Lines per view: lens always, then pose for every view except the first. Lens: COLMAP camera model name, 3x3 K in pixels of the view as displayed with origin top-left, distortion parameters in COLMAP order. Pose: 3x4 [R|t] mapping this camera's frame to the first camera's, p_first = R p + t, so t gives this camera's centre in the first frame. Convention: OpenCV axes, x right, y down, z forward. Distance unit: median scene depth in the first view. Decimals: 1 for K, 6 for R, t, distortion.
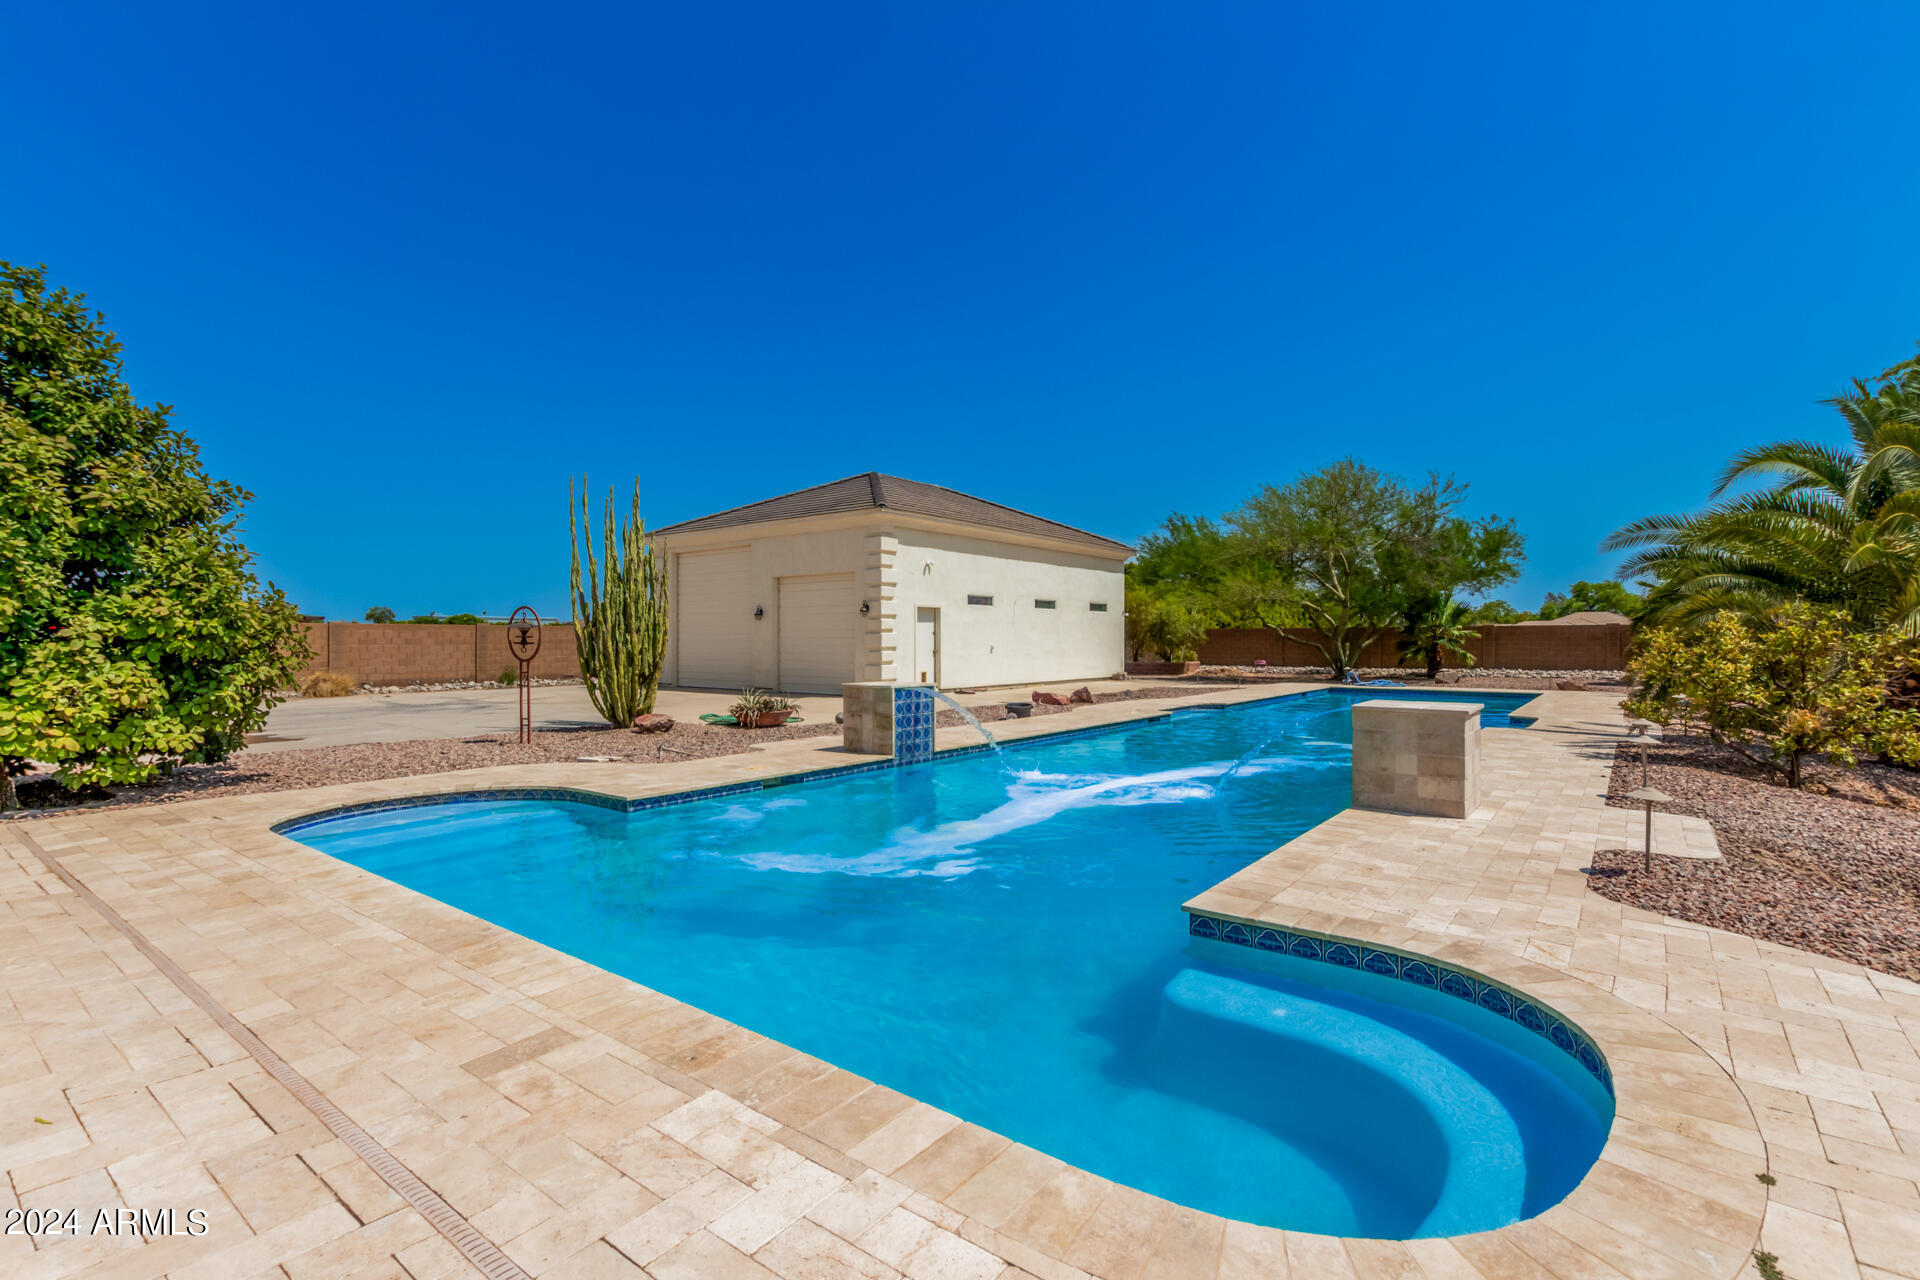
lens RADIAL K [[887.9, 0, 954.8], [0, 887.9, 638.7], [0, 0, 1]] dist [0.003670, -0.002961]
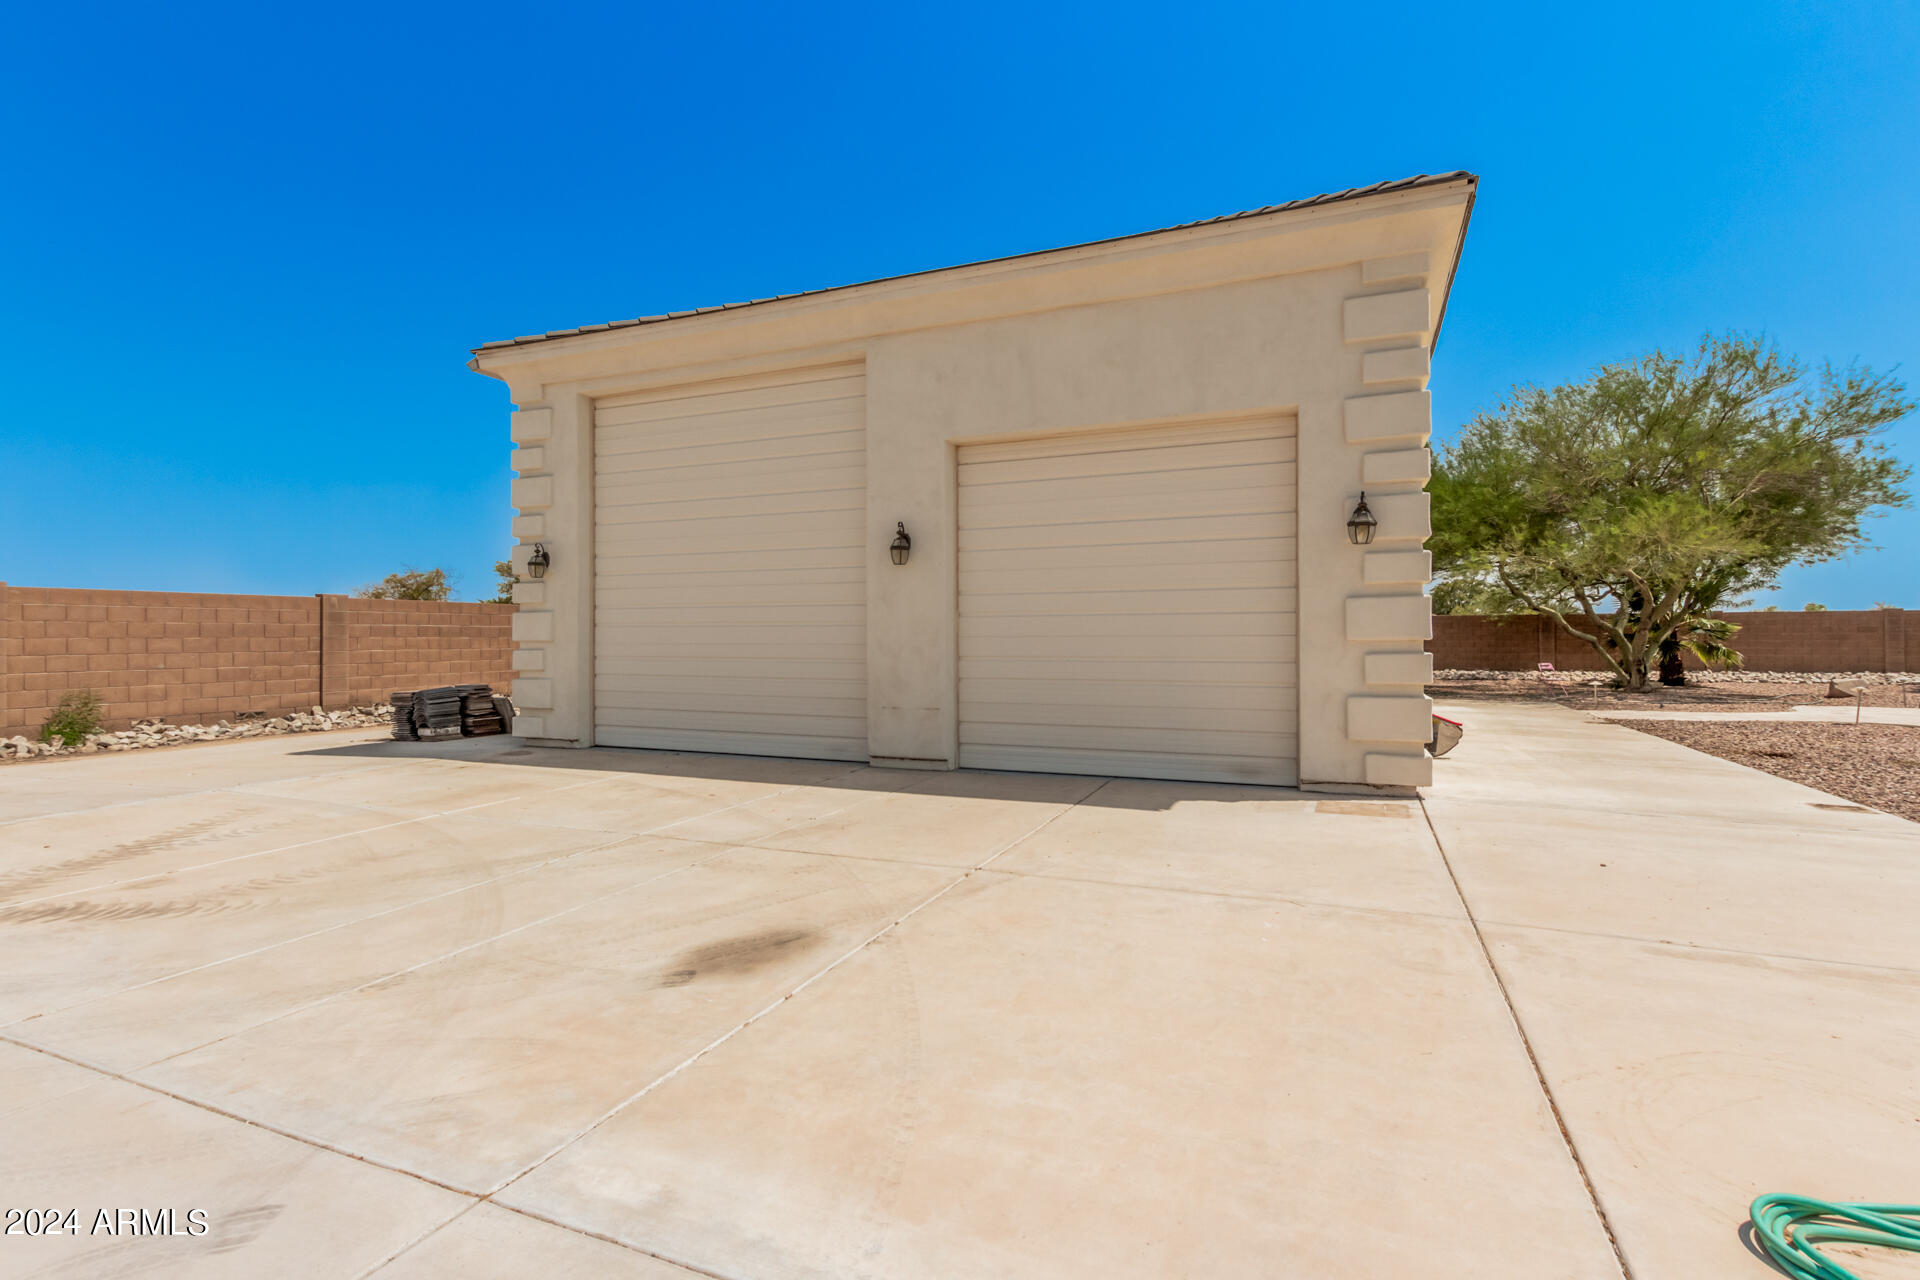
lens RADIAL K [[887.9, 0, 956.6], [0, 887.9, 632.9], [0, 0, 1]] dist [0.003670, -0.002961]
pose [[0.965076, 0.000257, 0.261970, -0.326026], [0.001453, 0.999979, -0.006336, 0.009189], [-0.261966, 0.006495, 0.965055, 0.738960]]
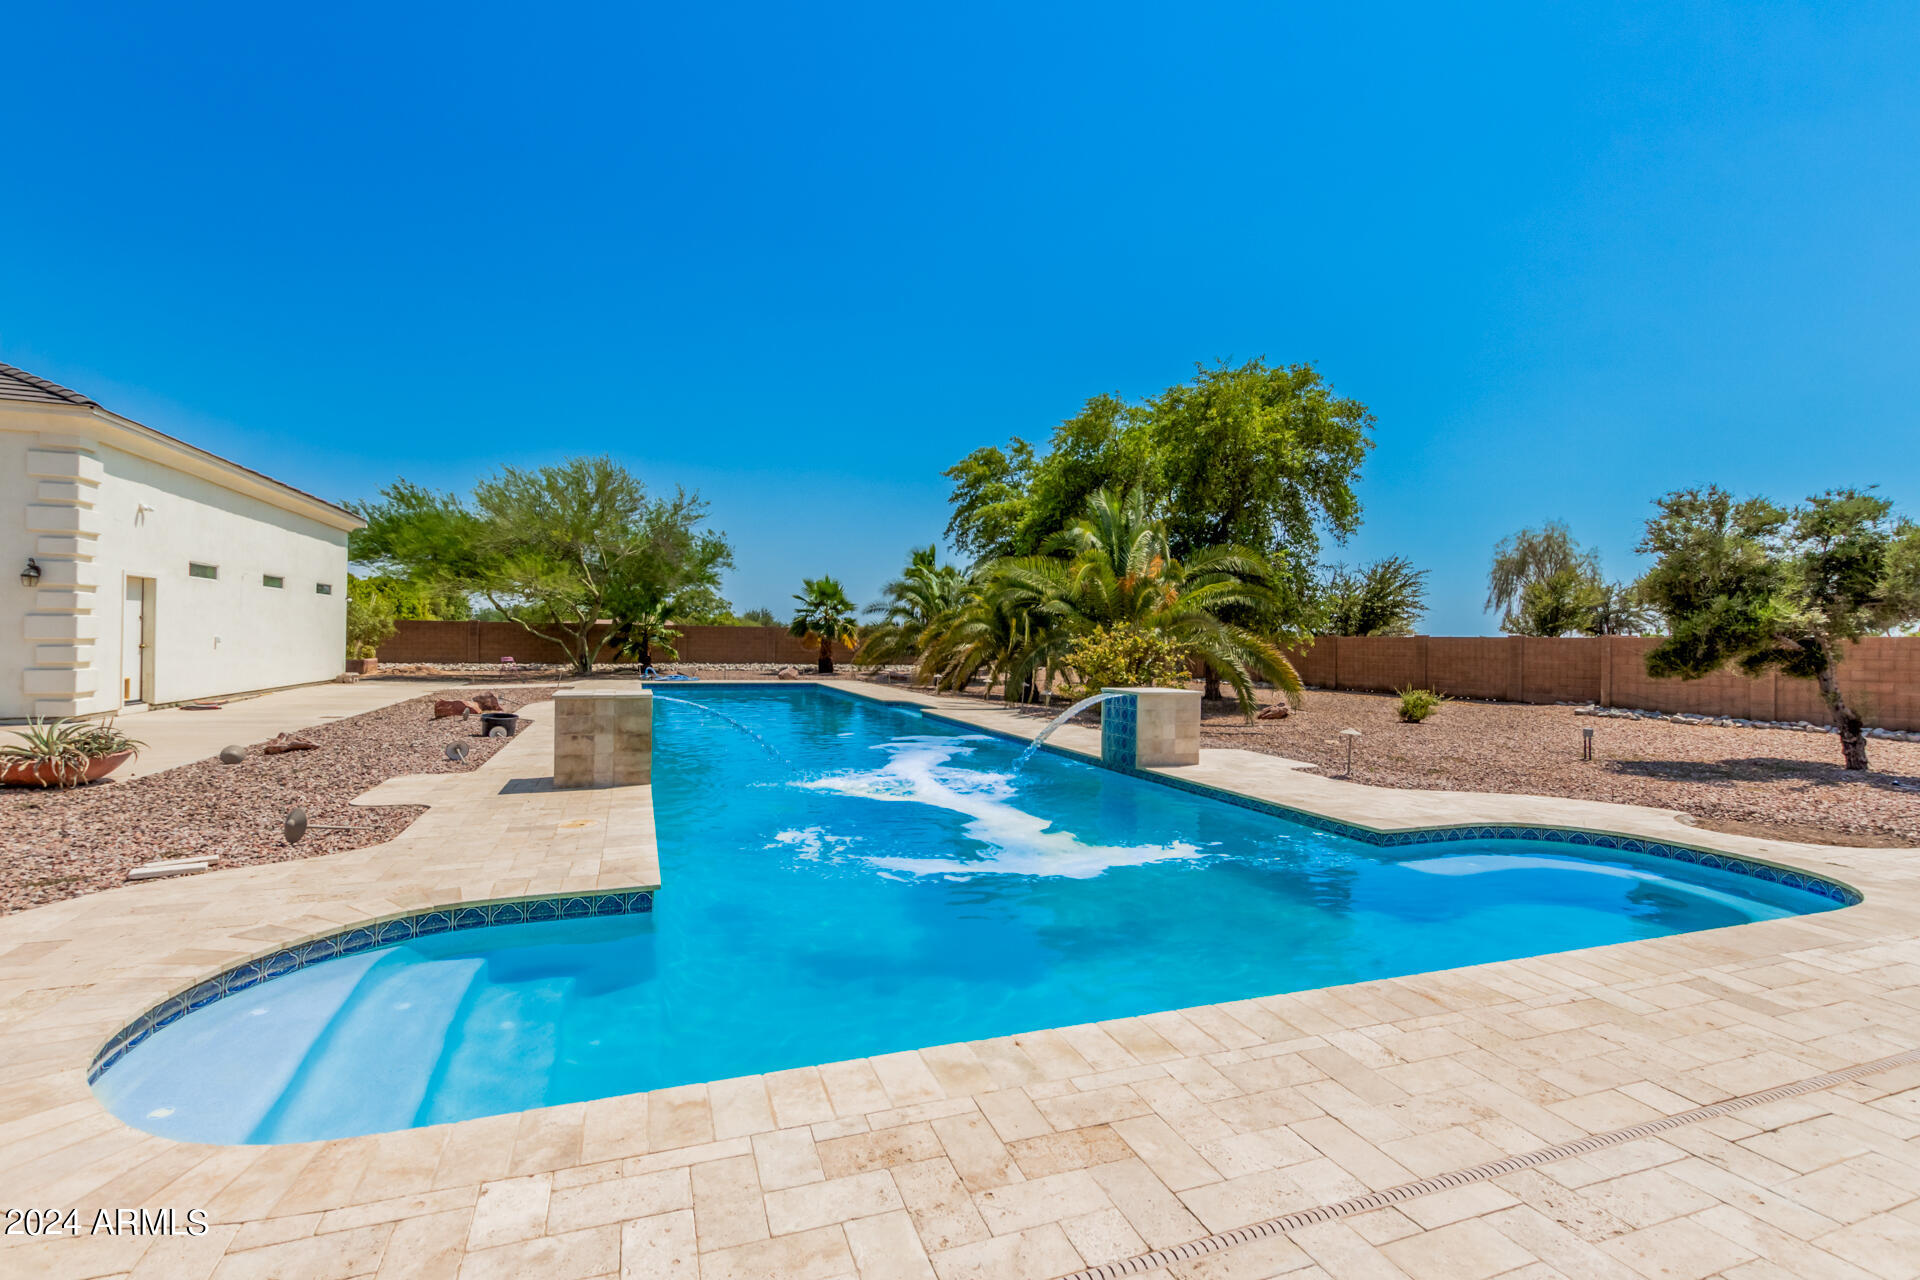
lens RADIAL K [[887.9, 0, 970.3], [0, 887.9, 635.5], [0, 0, 1]] dist [0.003670, -0.002961]
pose [[0.524520, 0.015368, 0.851259, -0.275063], [-0.017419, 0.999822, -0.007317, 0.001081], [-0.851220, -0.010990, 0.524694, 0.168380]]
